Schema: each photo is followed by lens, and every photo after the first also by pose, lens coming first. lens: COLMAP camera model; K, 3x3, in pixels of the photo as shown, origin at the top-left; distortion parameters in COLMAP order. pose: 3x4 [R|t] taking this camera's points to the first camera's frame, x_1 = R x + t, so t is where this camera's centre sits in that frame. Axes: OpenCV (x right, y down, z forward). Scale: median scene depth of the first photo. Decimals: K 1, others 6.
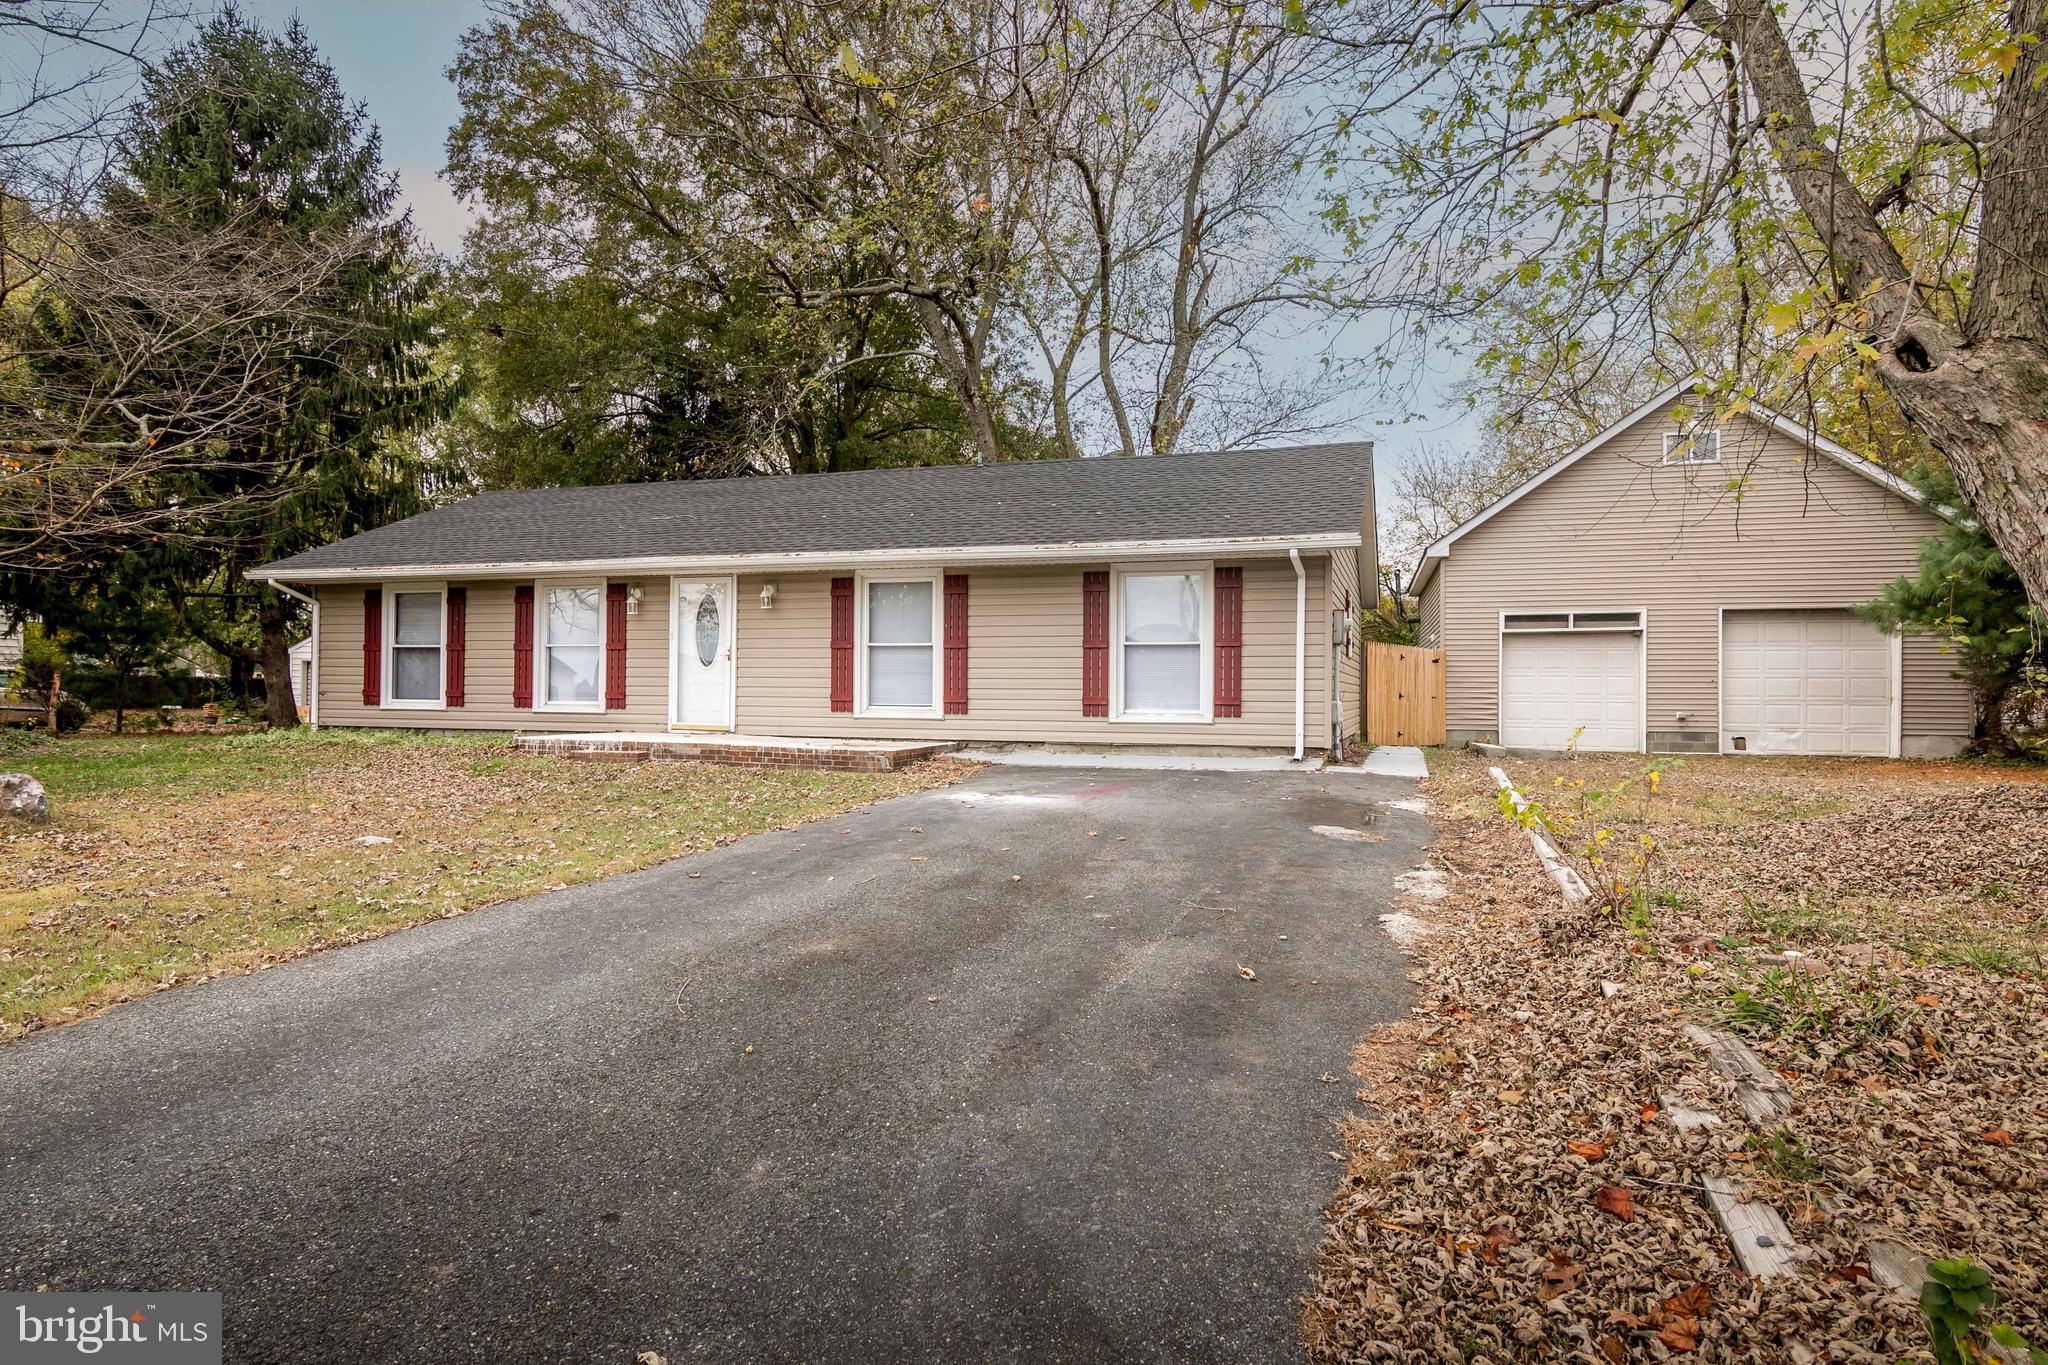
lens RADIAL K [[1184.9, 0, 1017.9], [0, 1184.9, 674.6], [0, 0, 1]] dist [0.003984, -0.001169]
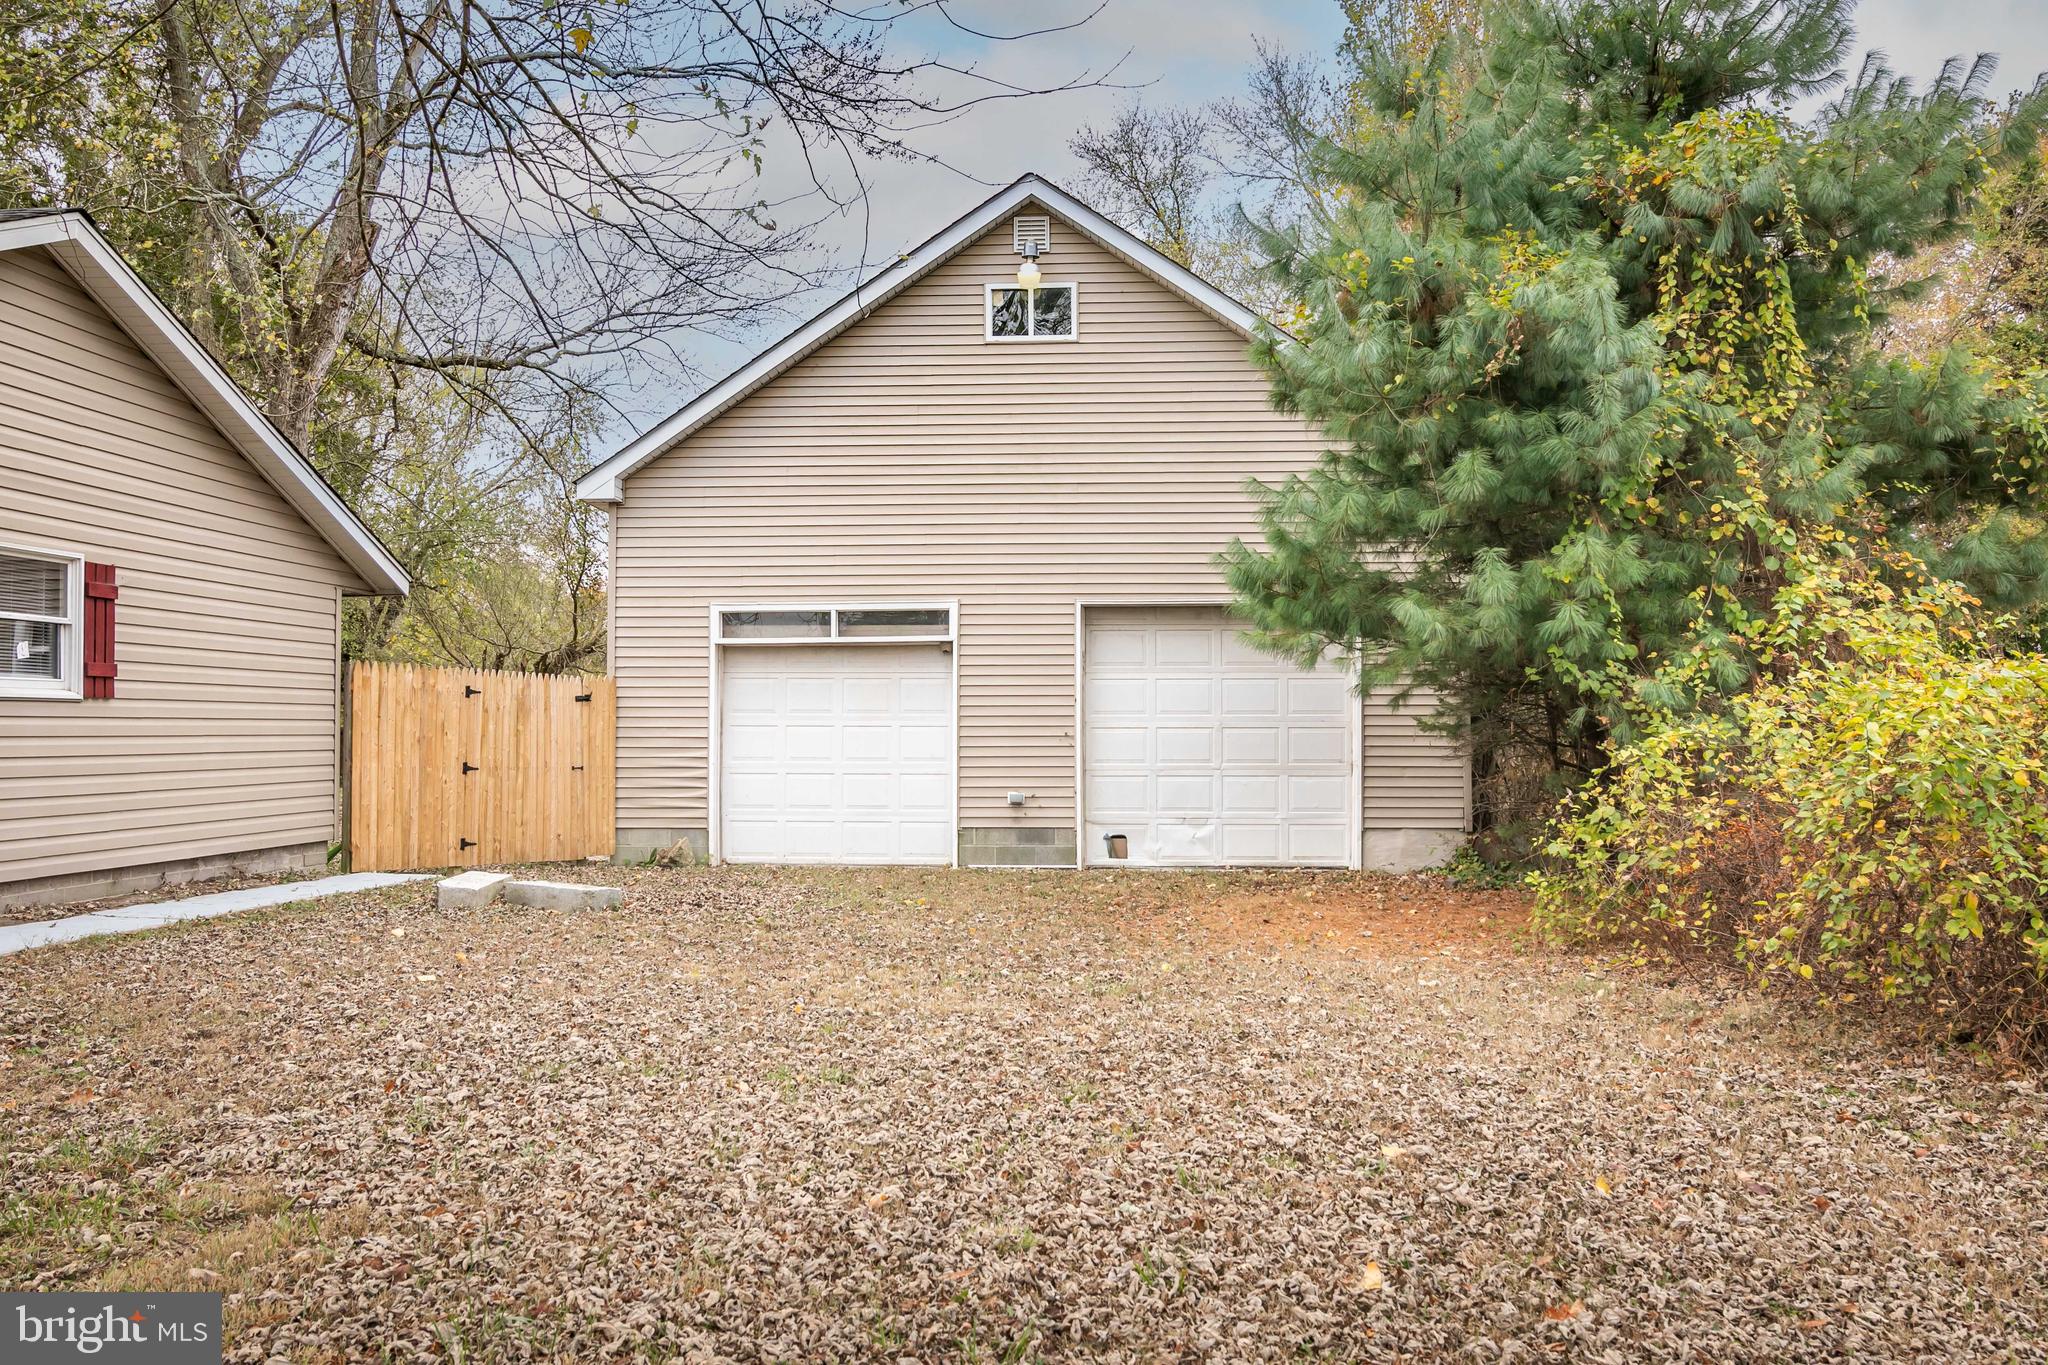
lens RADIAL K [[1651.3, 0, 1022.1], [0, 1651.3, 686.2], [0, 0, 1]] dist [-0.005915, -0.000737]
pose [[0.975812, -0.000199, 0.218612, 0.484422], [0.002781, 0.999930, -0.011505, -0.010169], [-0.218594, 0.011835, 0.975744, 0.312092]]
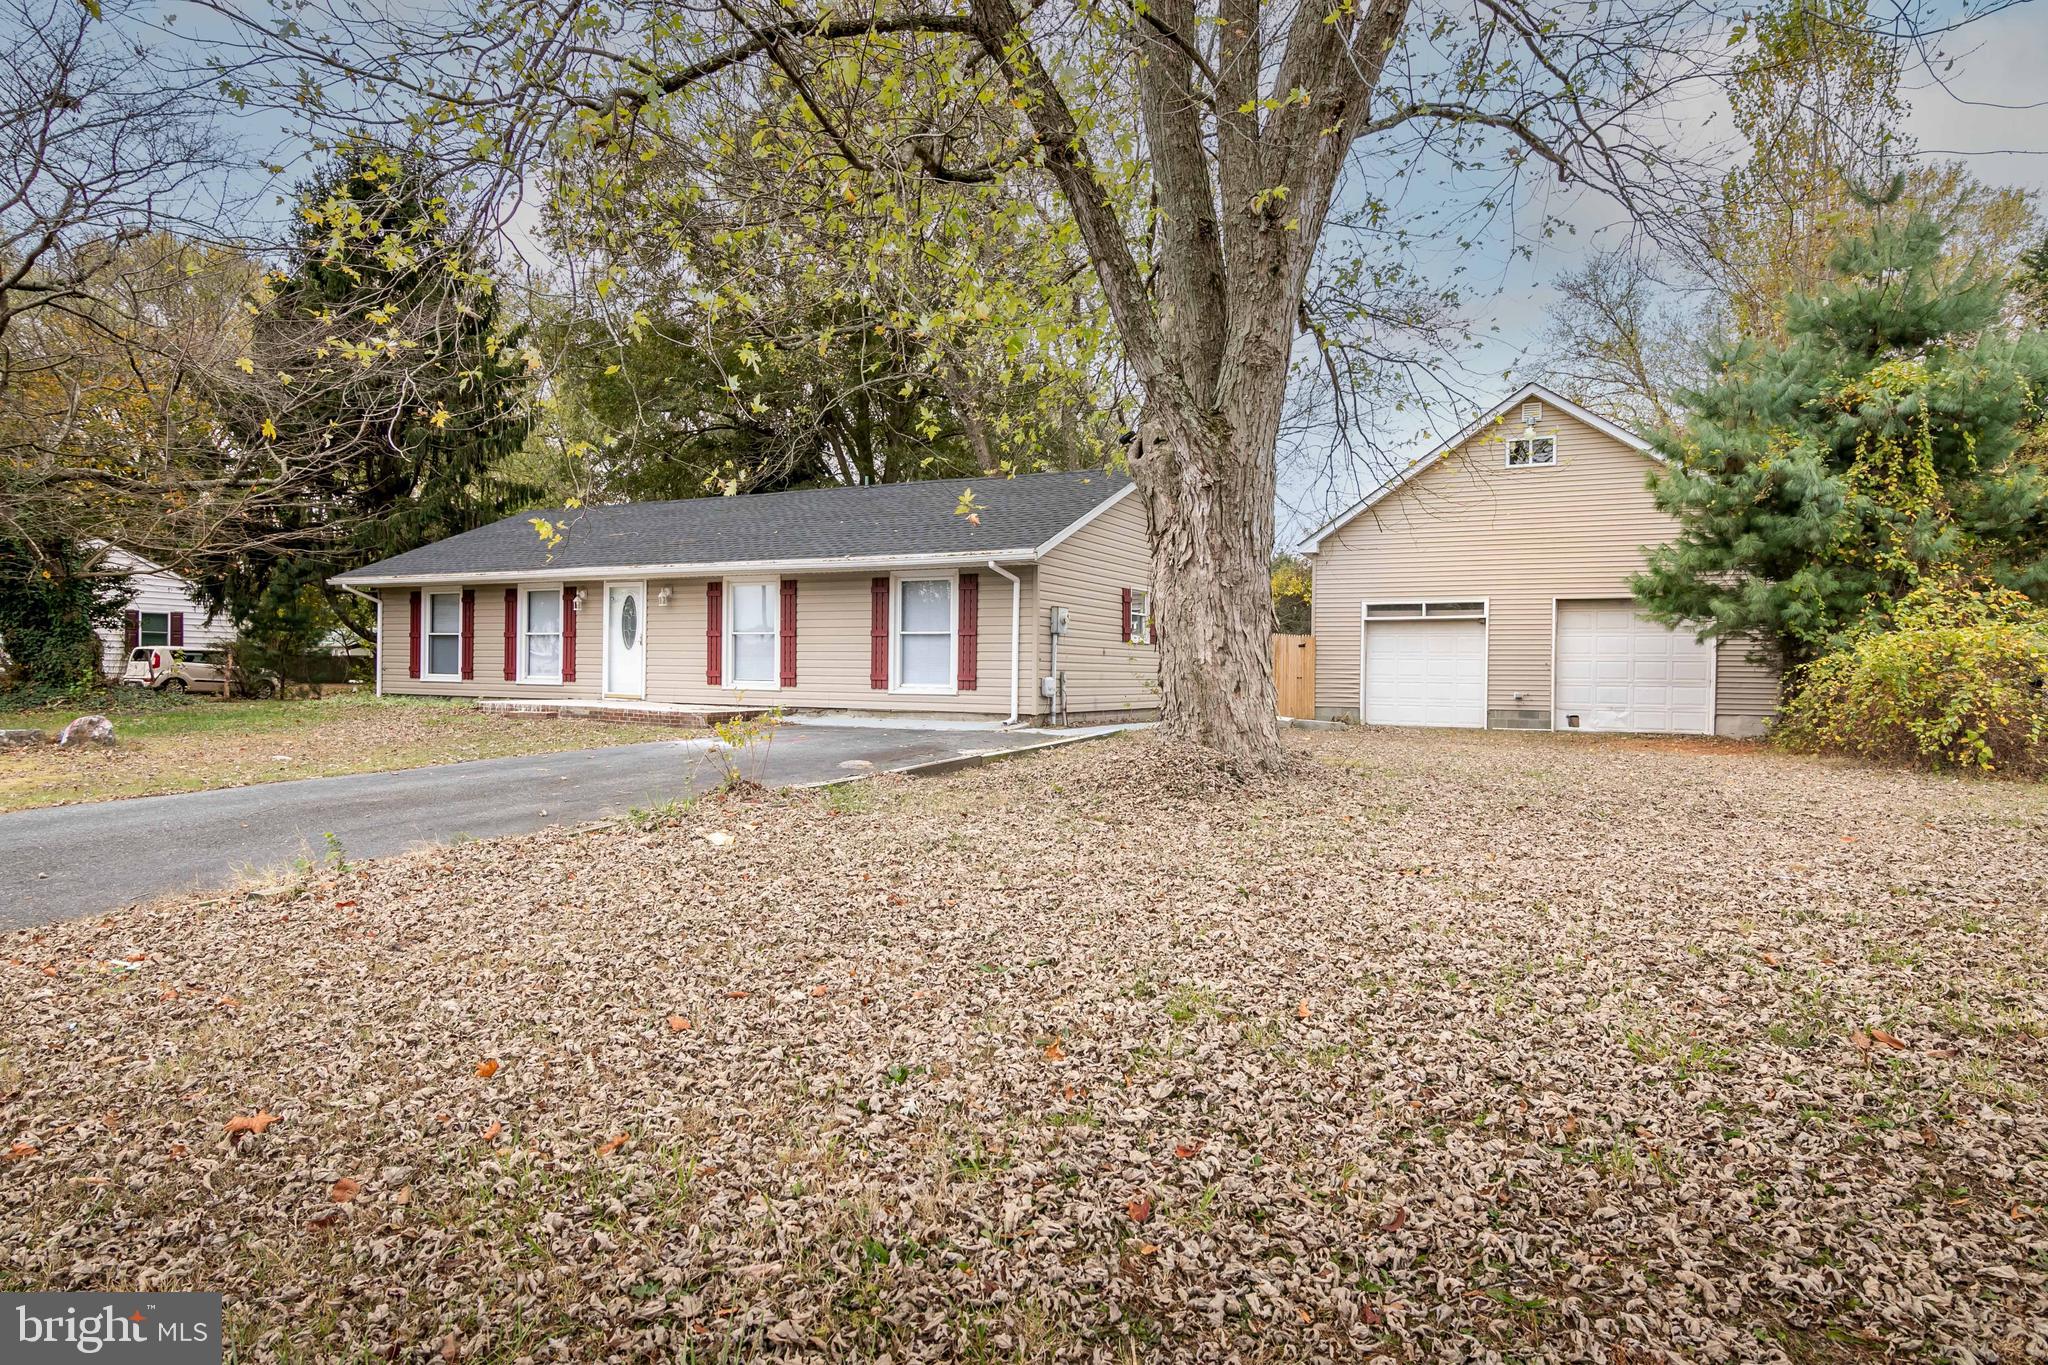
lens RADIAL K [[1184.9, 0, 1020.6], [0, 1184.9, 688.9], [0, 0, 1]] dist [0.003984, -0.001169]
pose [[0.986395, 0.006851, -0.164247, 0.346804], [-0.002584, 0.999654, 0.026175, 0.000723], [0.164370, -0.025394, 0.986072, -0.203529]]
